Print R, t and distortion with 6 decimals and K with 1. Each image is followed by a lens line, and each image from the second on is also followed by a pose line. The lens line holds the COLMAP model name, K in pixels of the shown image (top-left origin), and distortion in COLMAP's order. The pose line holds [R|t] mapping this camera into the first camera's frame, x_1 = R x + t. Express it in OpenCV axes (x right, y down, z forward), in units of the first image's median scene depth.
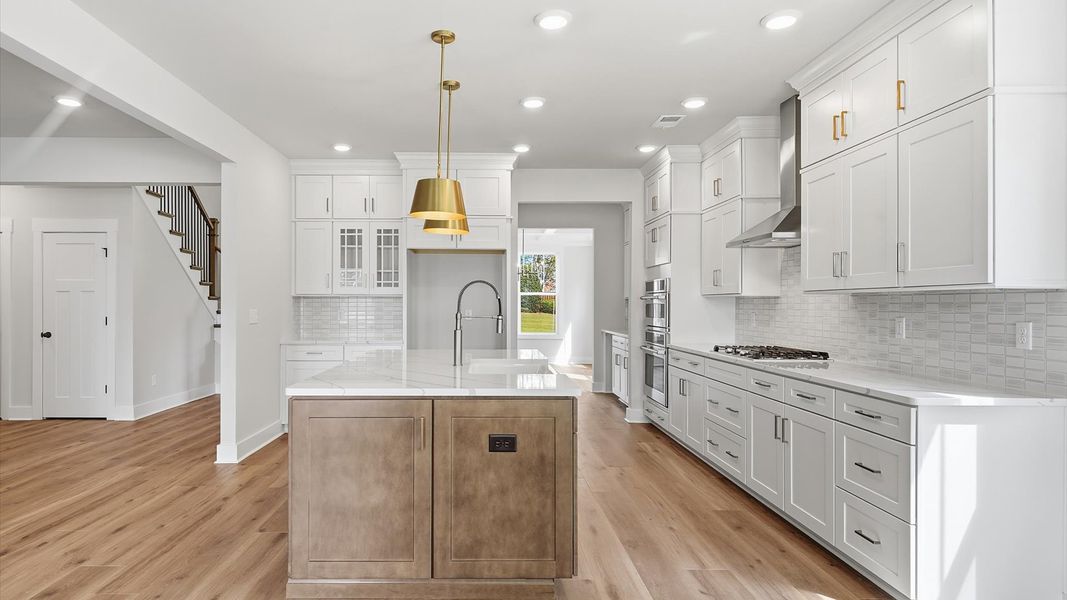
lens RADIAL K [[563.7, 0, 449.3], [0, 563.7, 303.6], [0, 0, 1]] dist [-0.001438, -0.000204]
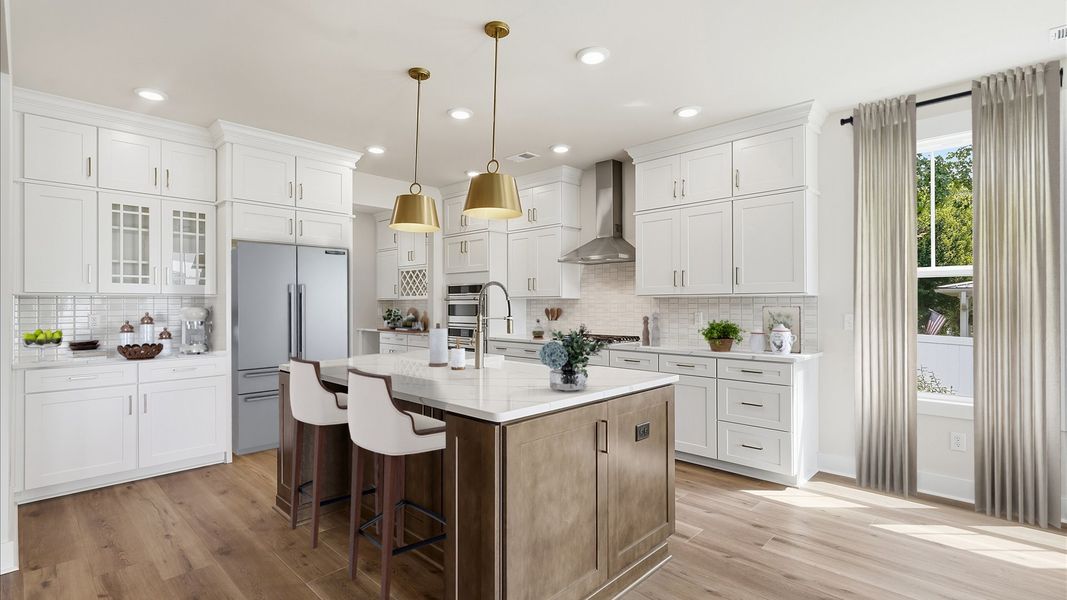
lens RADIAL K [[487.5, 0, 528.6], [0, 487.5, 300.5], [0, 0, 1]] dist [0.003925, 0.000408]
pose [[0.703068, -0.000146, 0.711122, -0.300170], [0.002897, 0.999992, -0.002659, -0.003439], [-0.711116, 0.003930, 0.703063, 0.194541]]
